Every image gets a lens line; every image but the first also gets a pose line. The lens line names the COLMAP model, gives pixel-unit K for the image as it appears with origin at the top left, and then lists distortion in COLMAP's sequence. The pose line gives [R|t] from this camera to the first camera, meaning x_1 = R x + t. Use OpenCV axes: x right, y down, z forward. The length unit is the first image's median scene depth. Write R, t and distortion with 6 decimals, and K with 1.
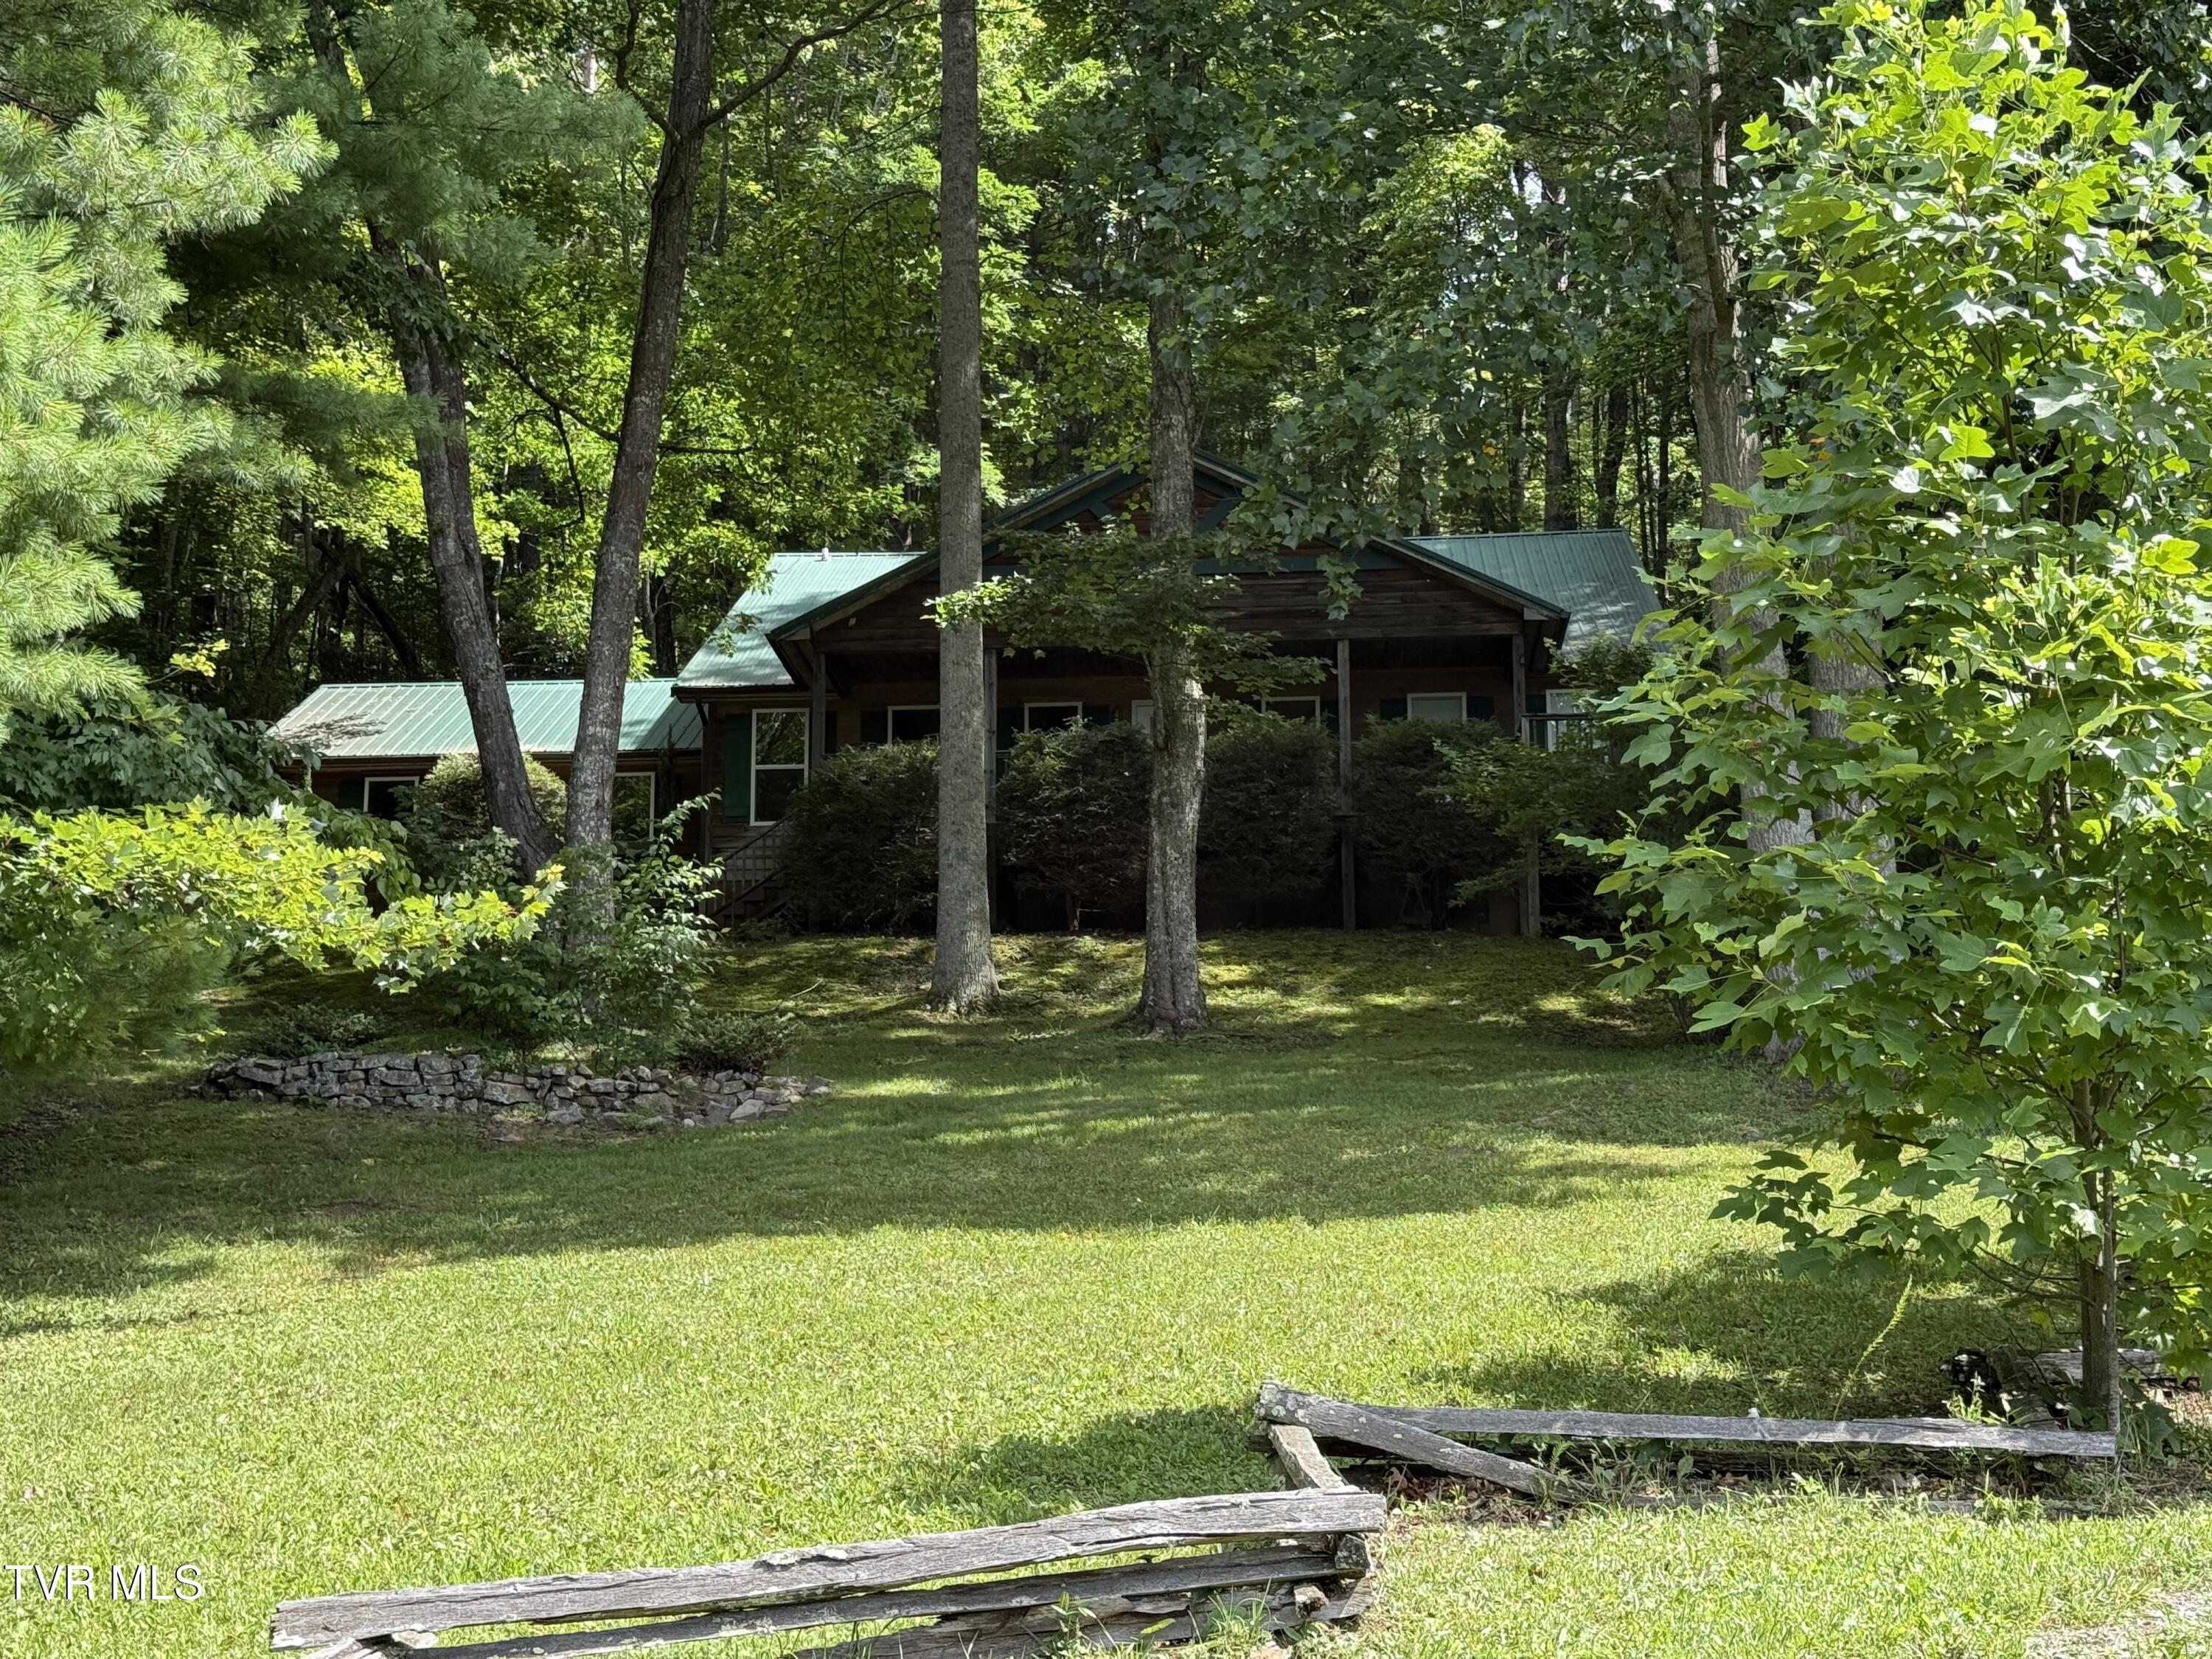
lens RADIAL K [[3076.6, 0, 1110.2], [0, 3076.6, 833.4], [0, 0, 1]] dist [0.098355, 0.000000]
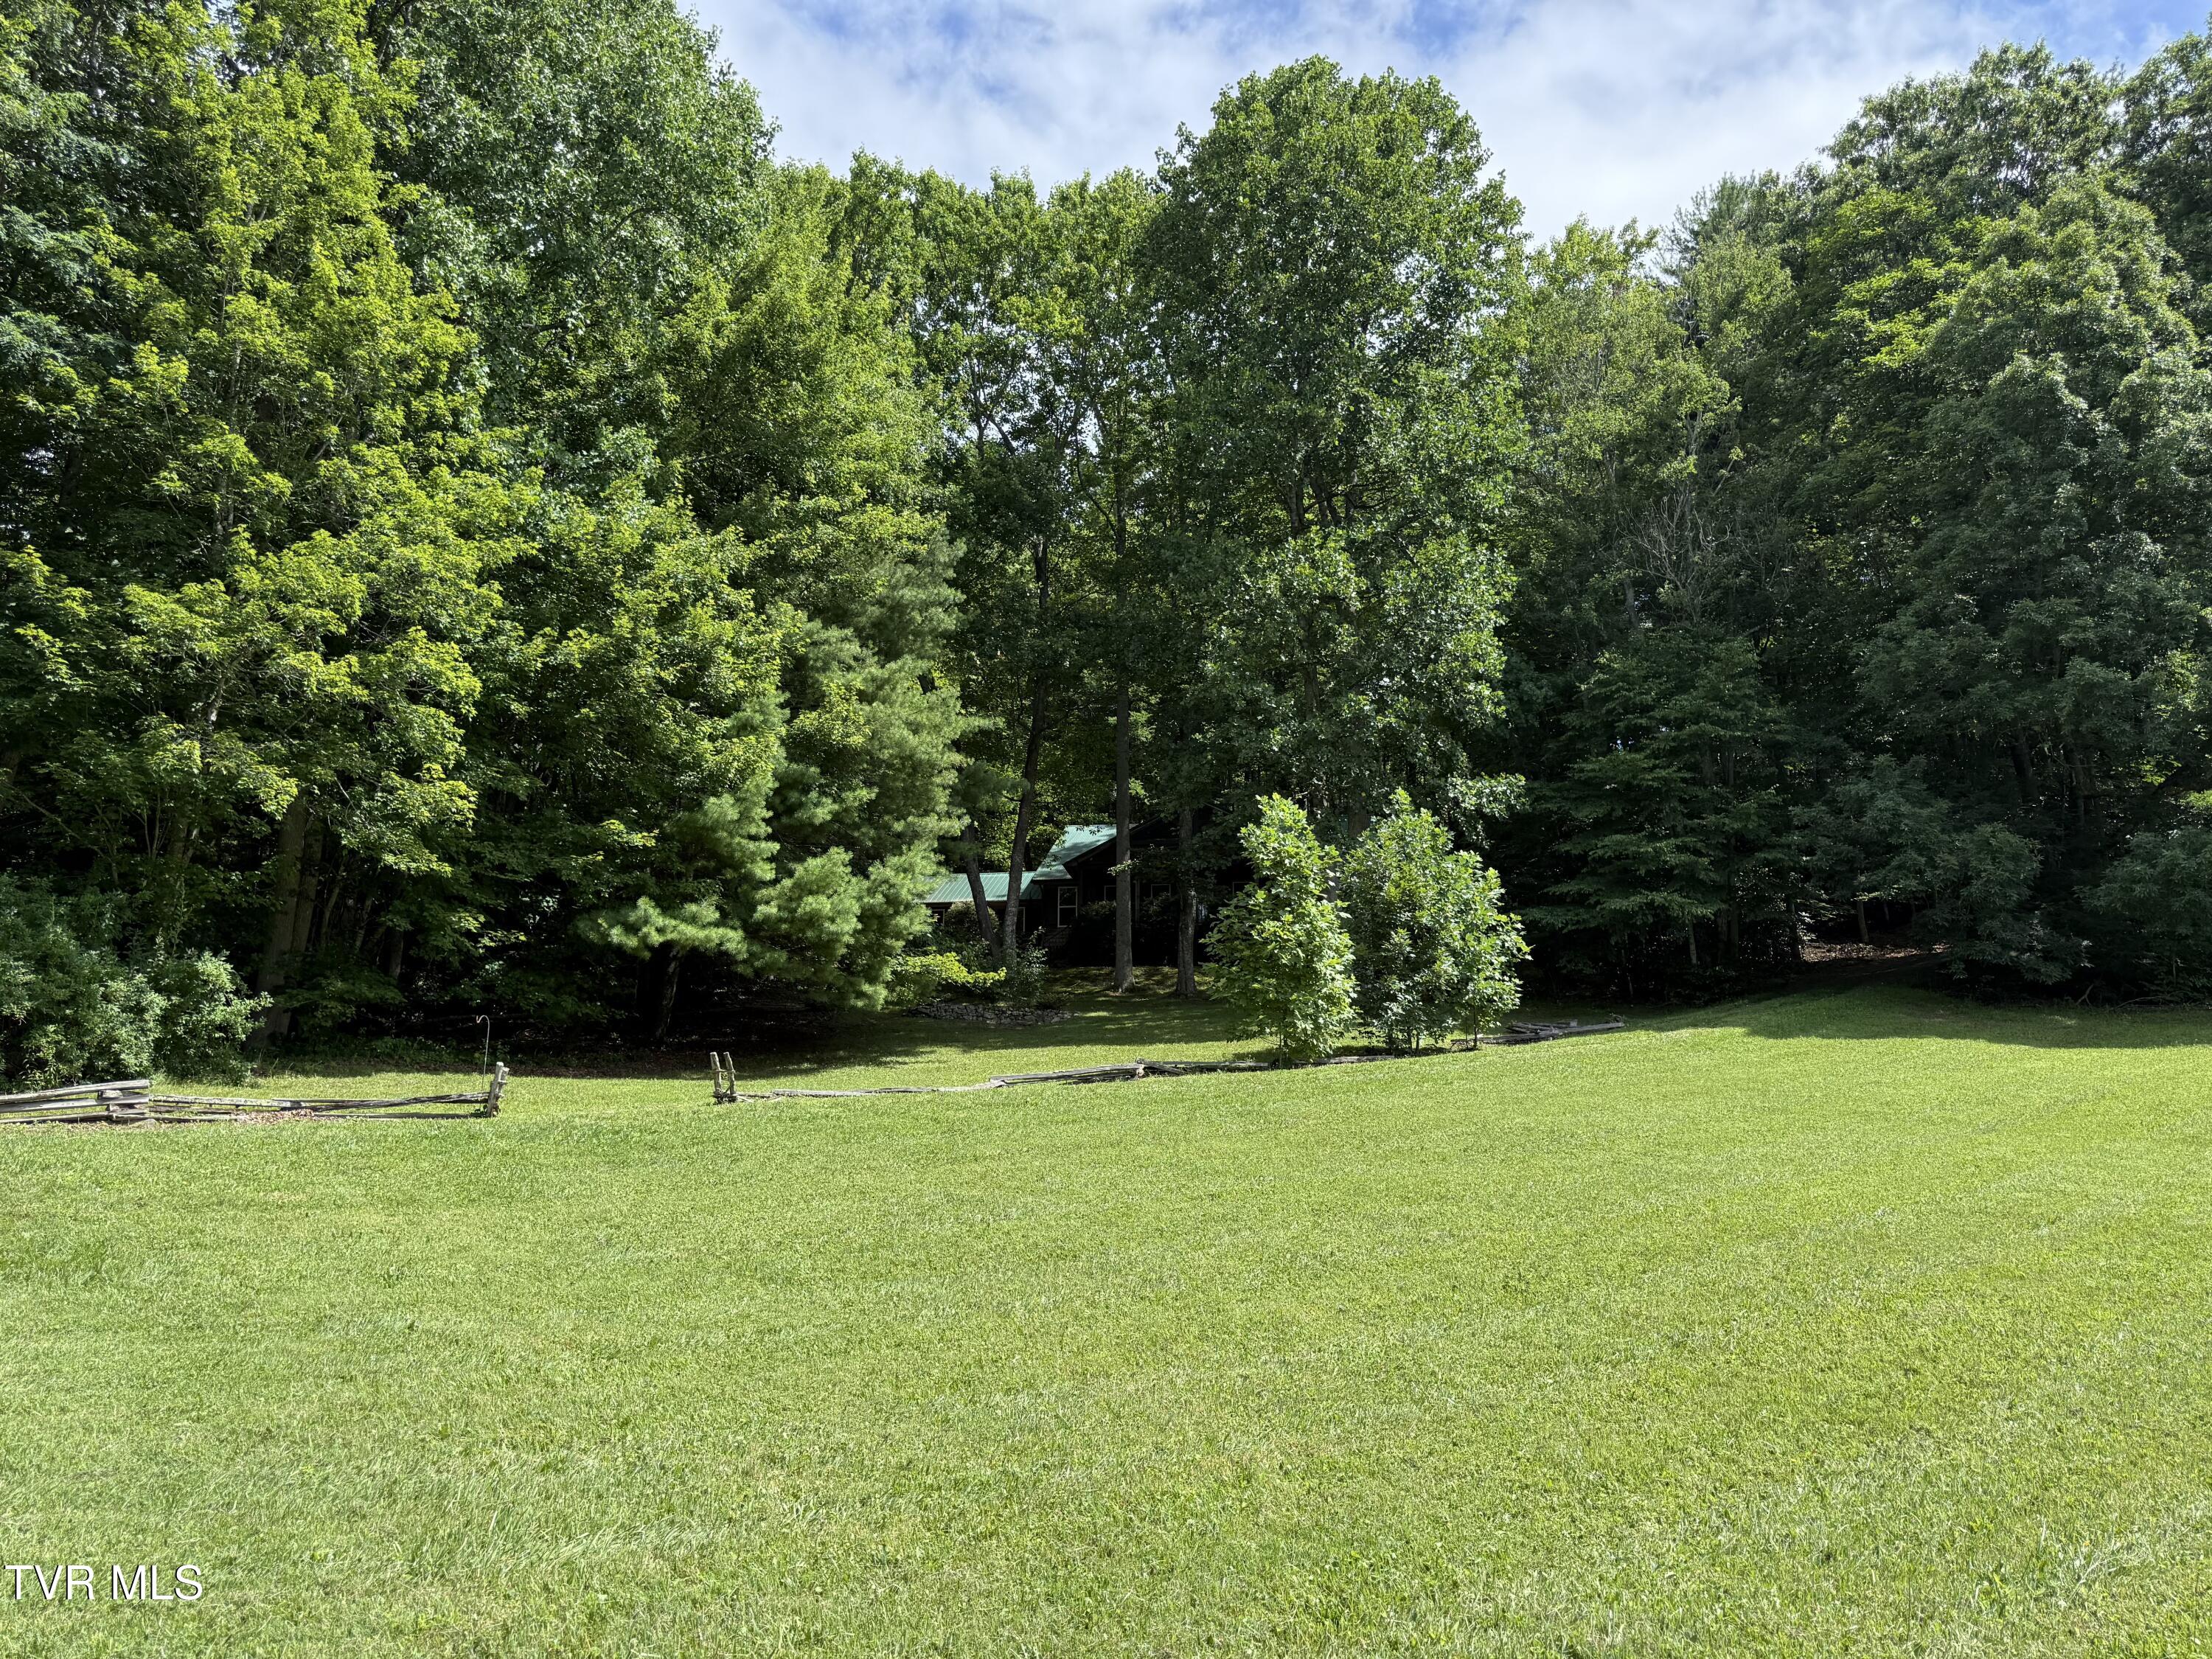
lens RADIAL K [[1552.6, 0, 1104.8], [0, 1552.6, 838.6], [0, 0, 1]] dist [0.079966, -0.102179]
pose [[0.996236, -0.001055, -0.086673, 0.068705], [-0.002202, 0.999295, -0.037474, -0.037471], [0.086651, 0.037524, 0.995532, -0.565614]]
